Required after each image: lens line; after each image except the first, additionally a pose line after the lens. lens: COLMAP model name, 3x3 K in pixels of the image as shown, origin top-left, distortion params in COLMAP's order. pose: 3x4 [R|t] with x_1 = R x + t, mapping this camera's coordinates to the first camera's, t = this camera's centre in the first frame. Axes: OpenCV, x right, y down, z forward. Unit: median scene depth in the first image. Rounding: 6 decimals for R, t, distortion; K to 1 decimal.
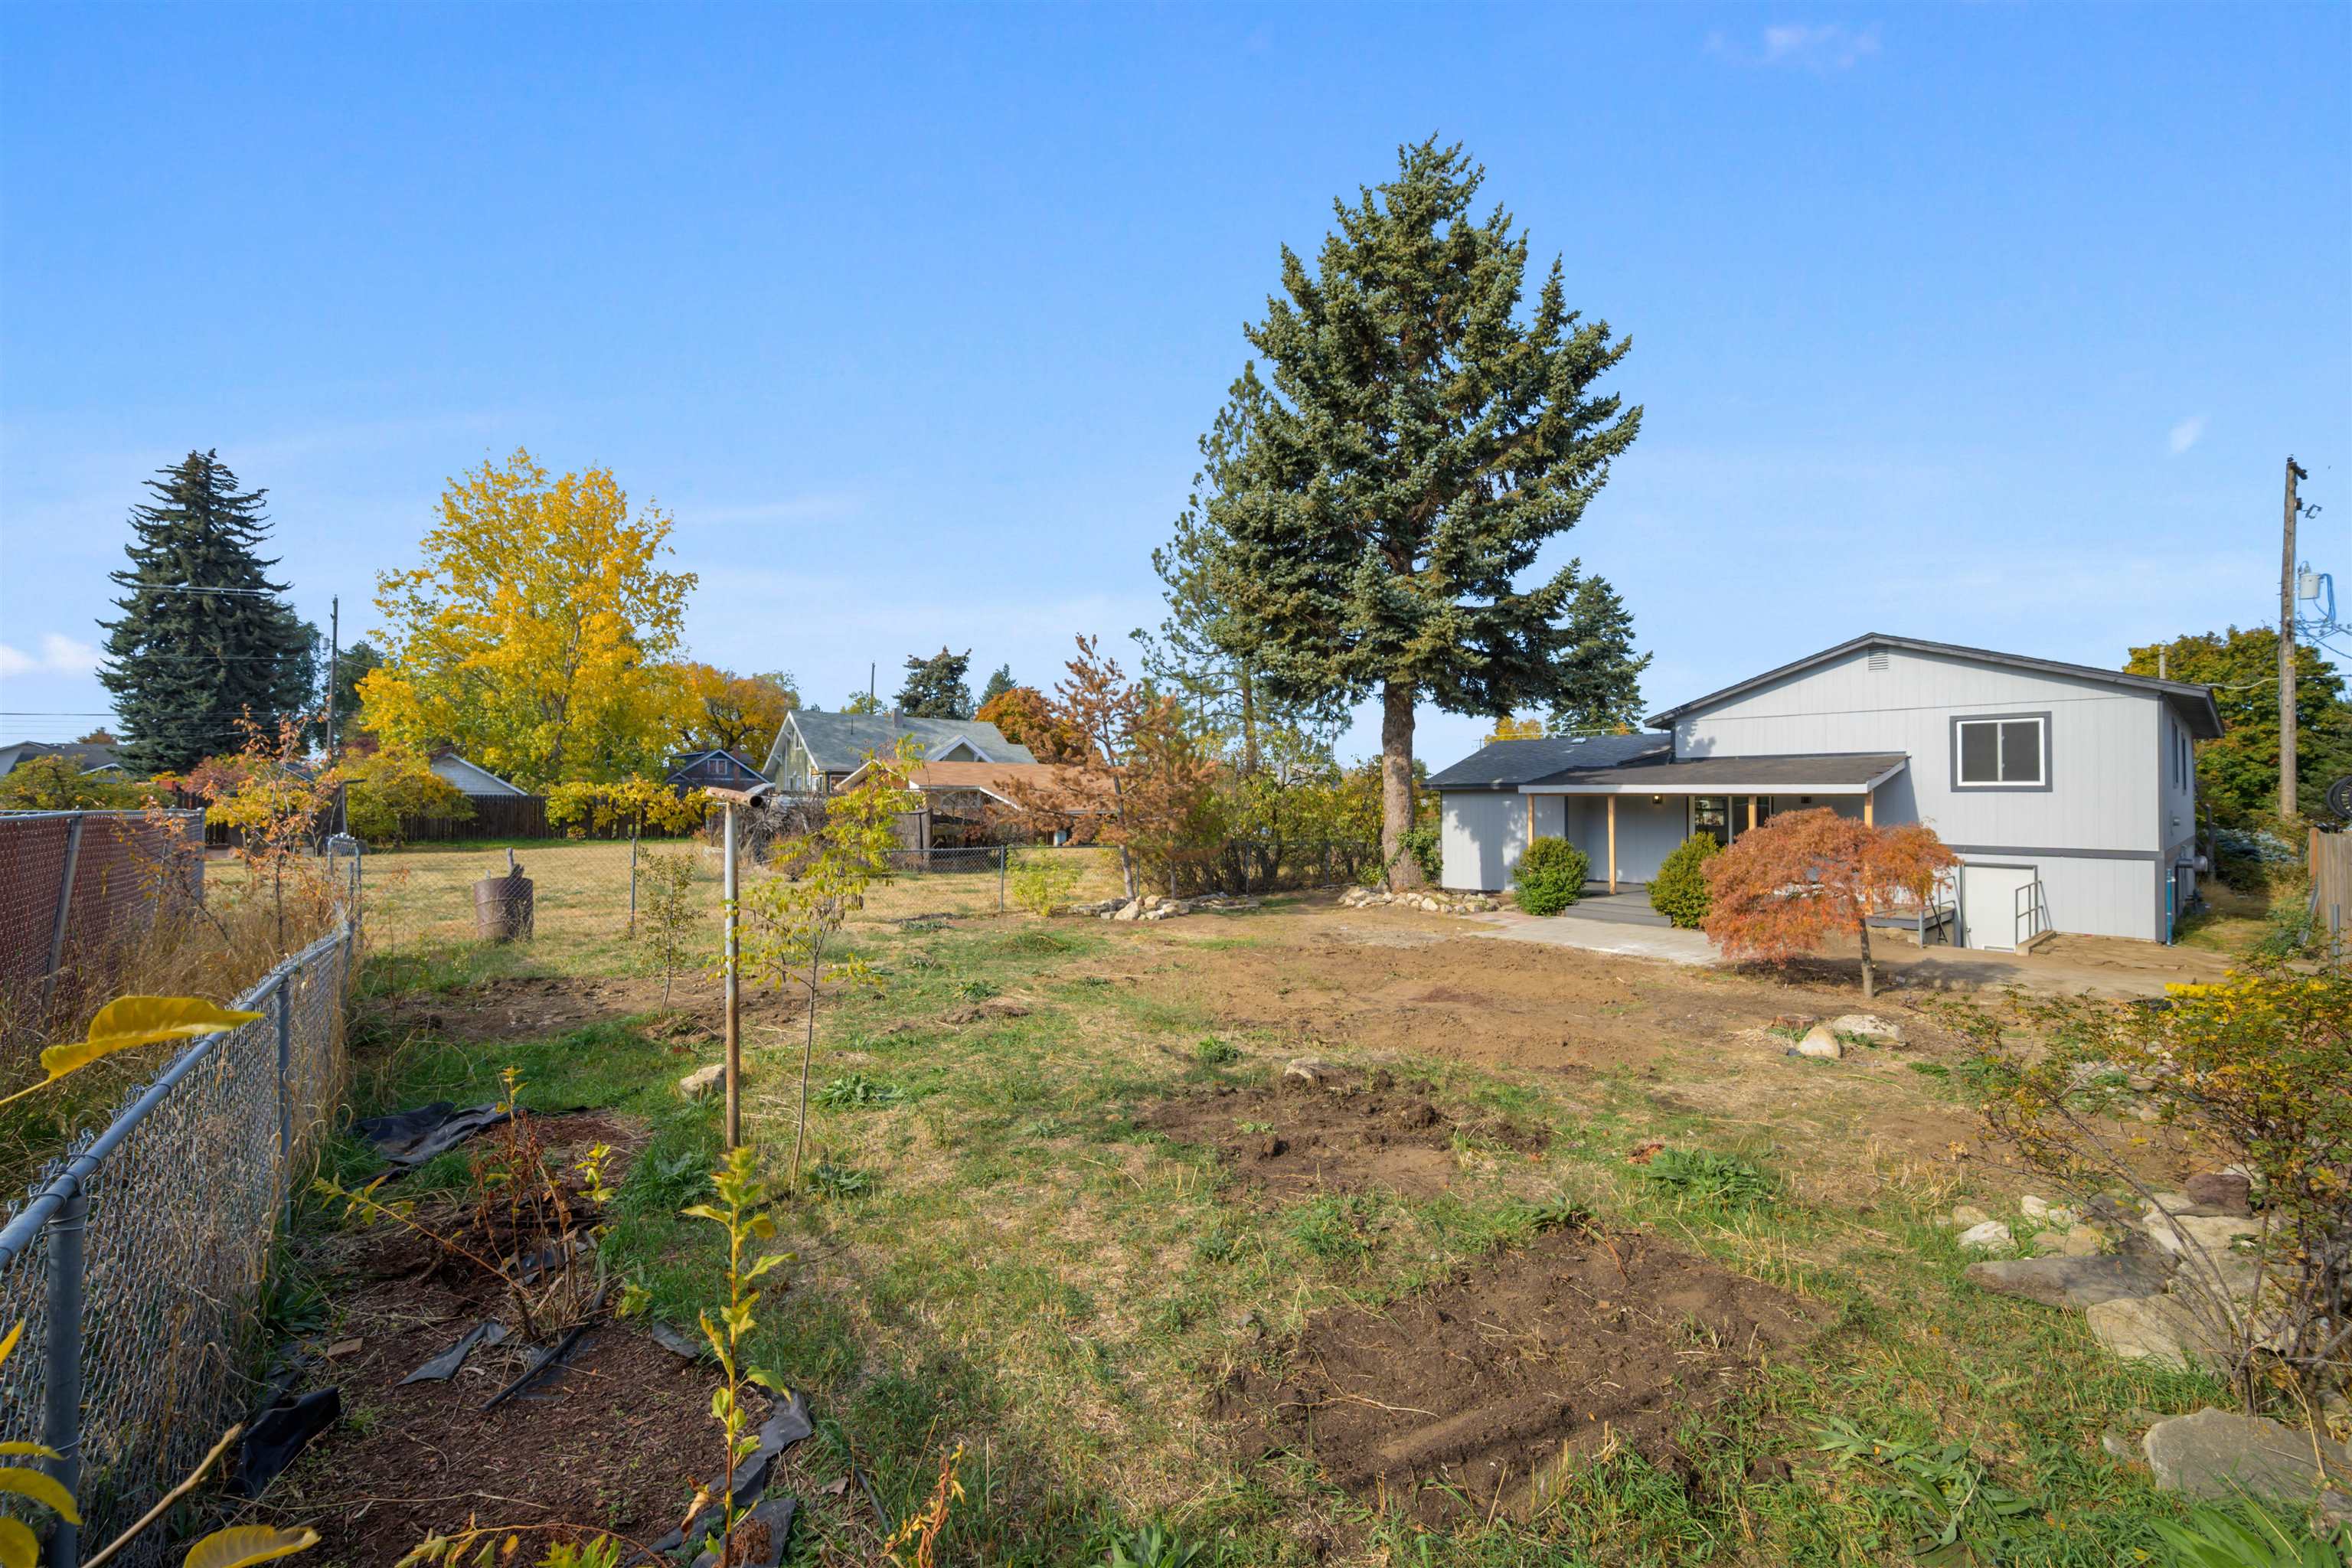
lens RADIAL K [[929.0, 0, 1177.4], [0, 929.0, 774.4], [0, 0, 1]] dist [0.000322, 0.000363]
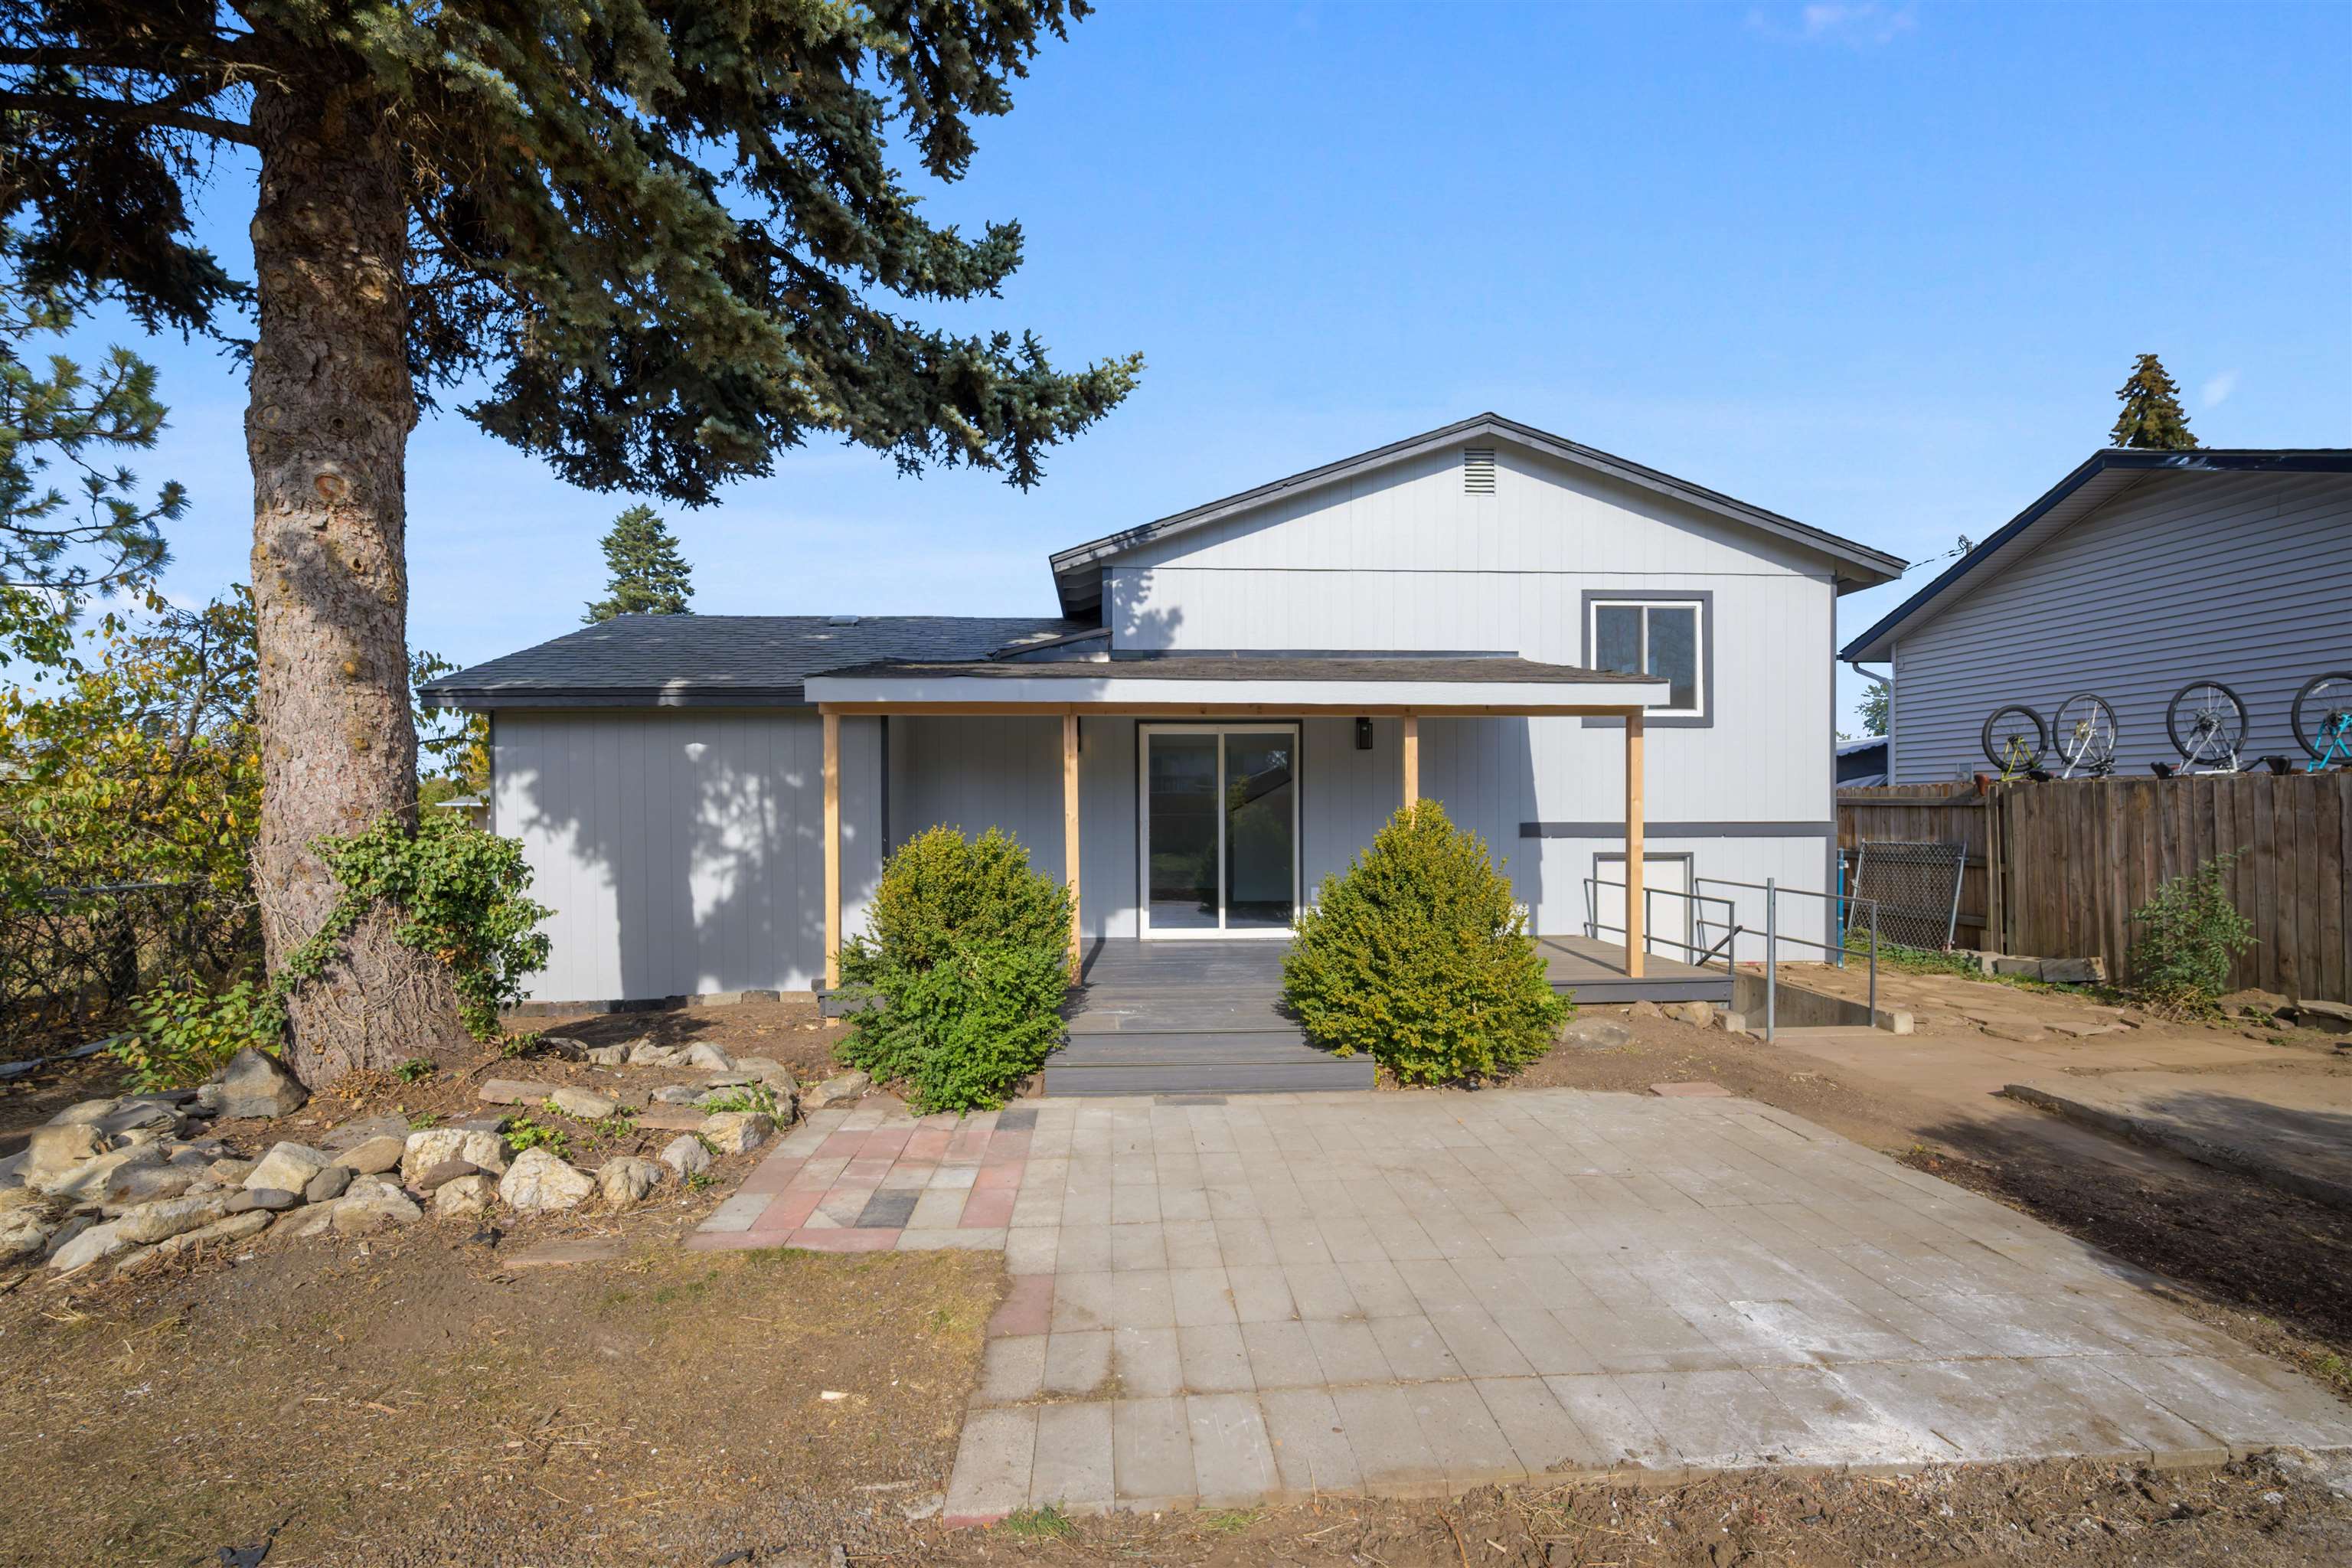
lens RADIAL K [[1038.5, 0, 1158.7], [0, 1038.5, 810.5], [0, 0, 1]] dist [0.000932, 0.000076]
pose [[0.609979, -0.009948, 0.792355, 0.161091], [-0.013312, 0.999651, 0.022798, 0.048750], [-0.792306, -0.024454, 0.609634, 0.697143]]
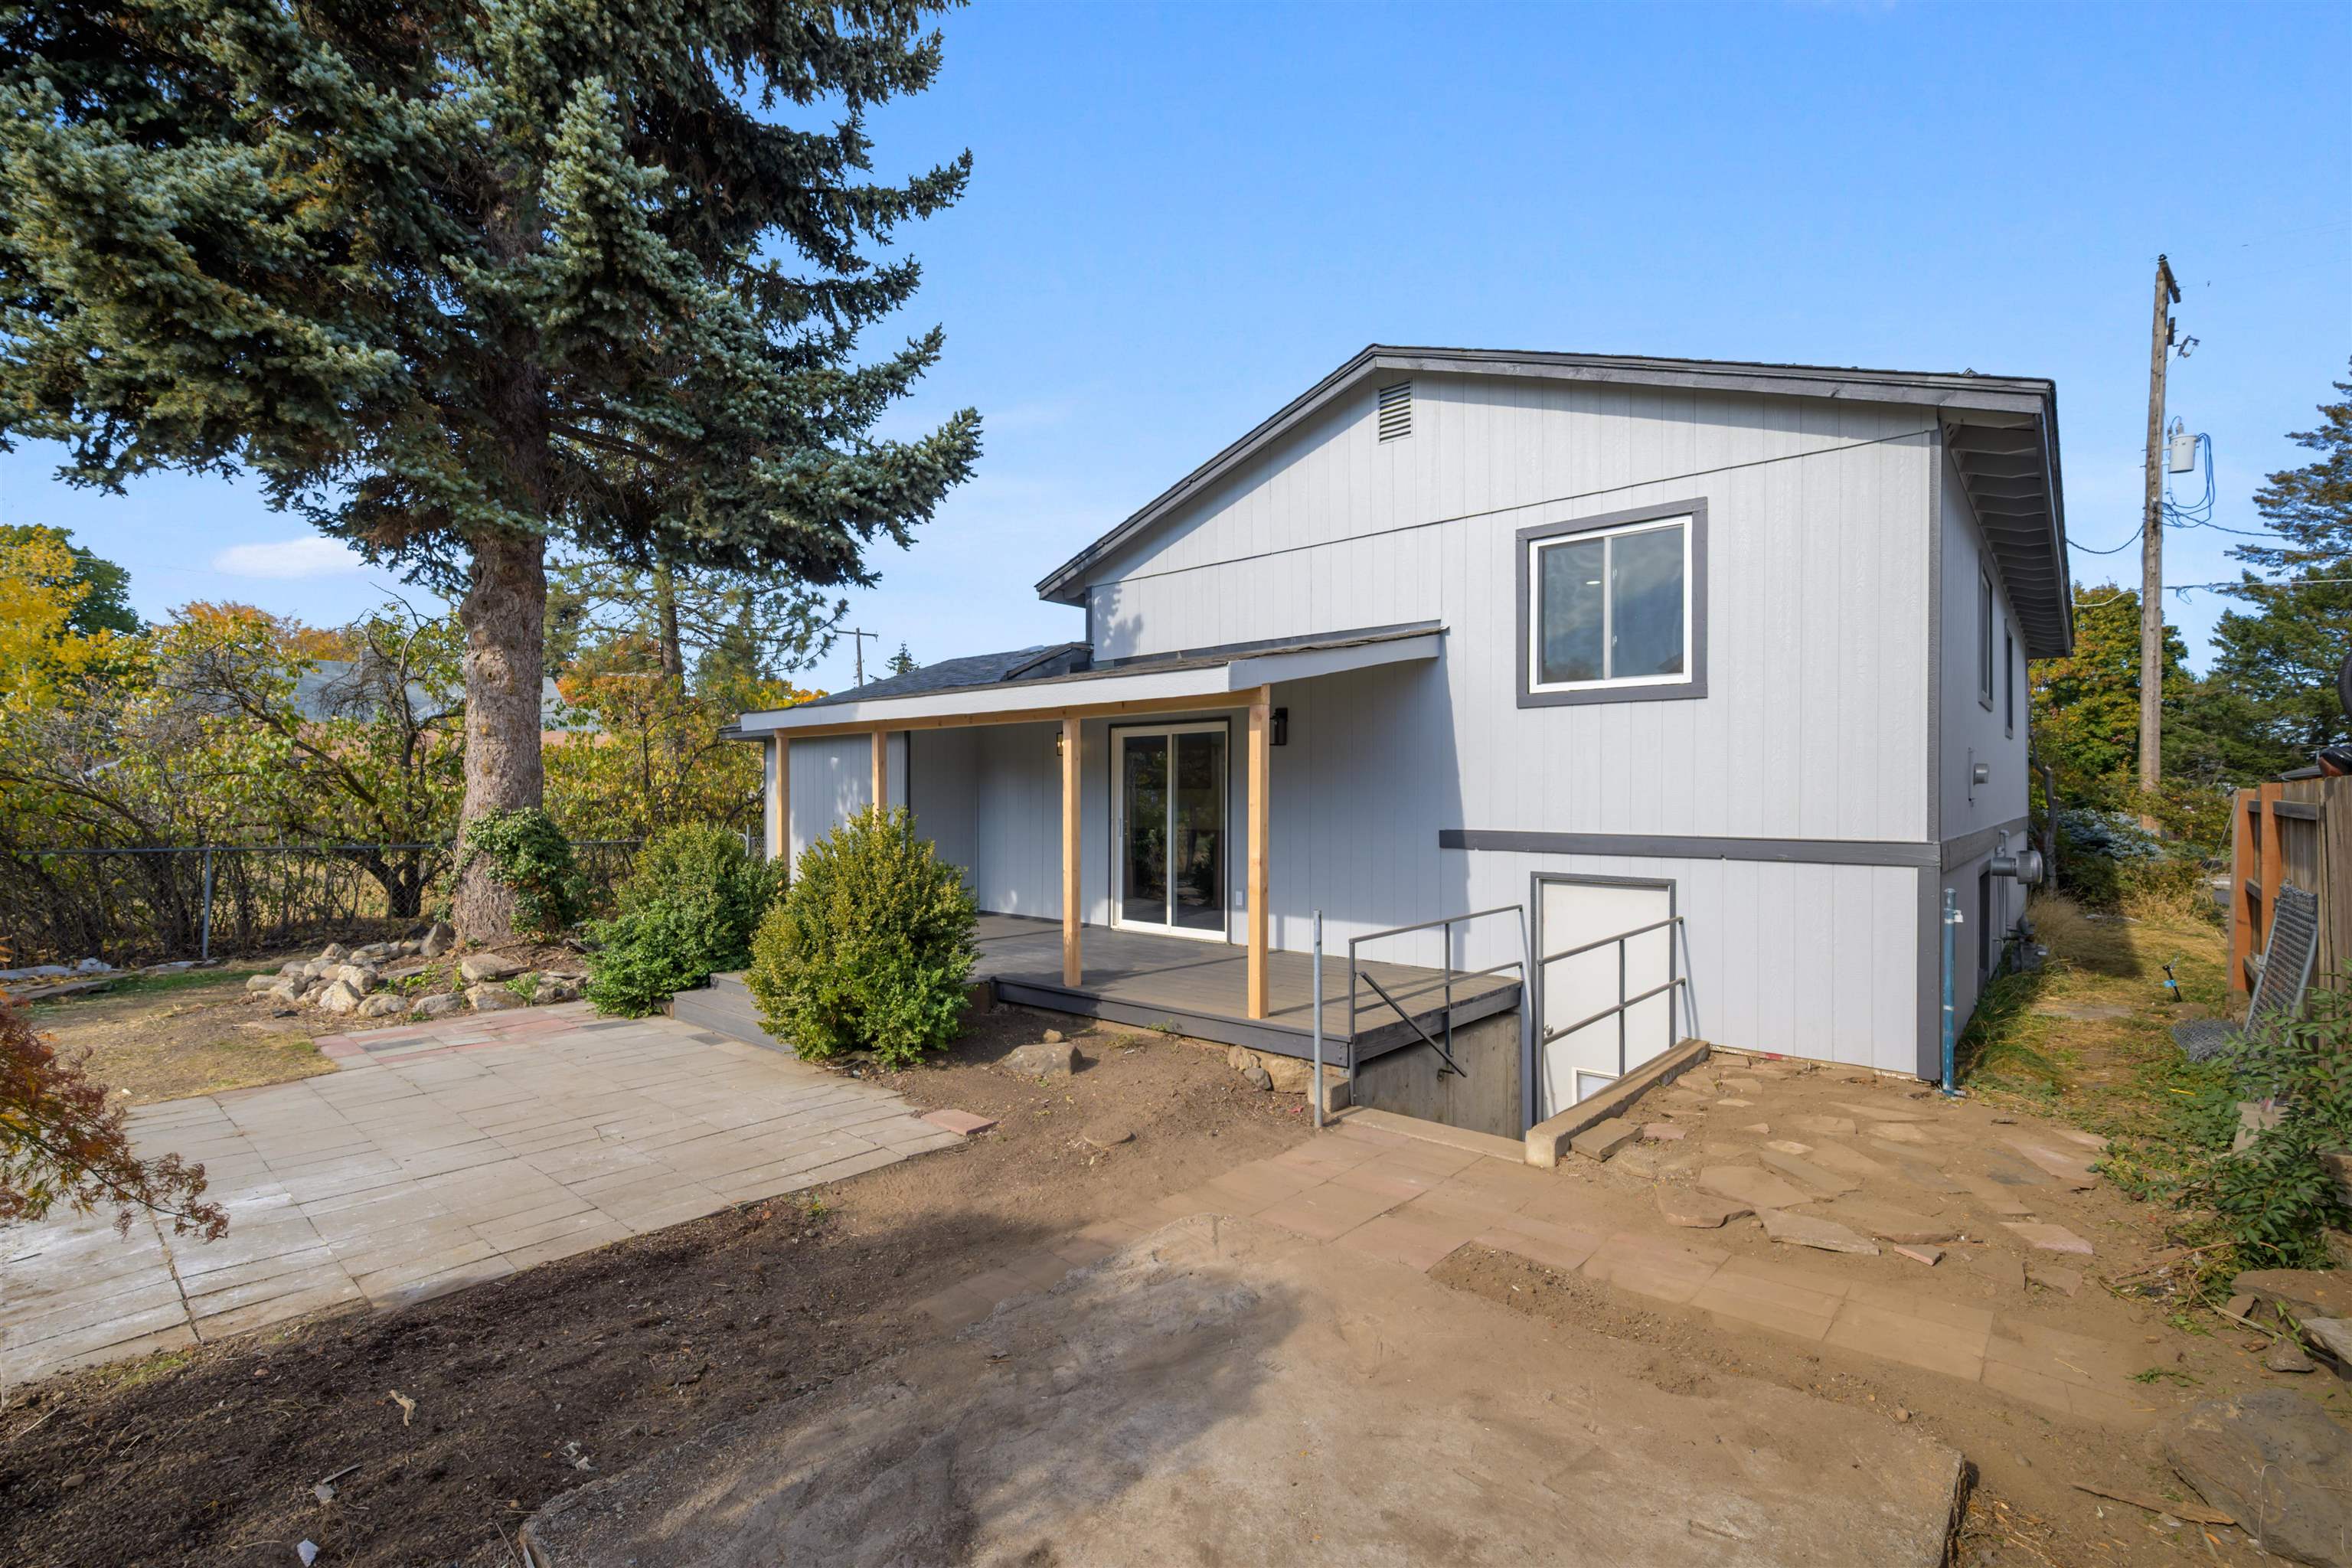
lens RADIAL K [[1038.5, 0, 1185.9], [0, 1038.5, 785.6], [0, 0, 1]] dist [0.000932, 0.000076]
pose [[0.989931, -0.002244, 0.141530, 0.522227], [-0.000191, 0.999852, 0.017188, 0.039043], [-0.141548, -0.017042, 0.989785, 0.467348]]
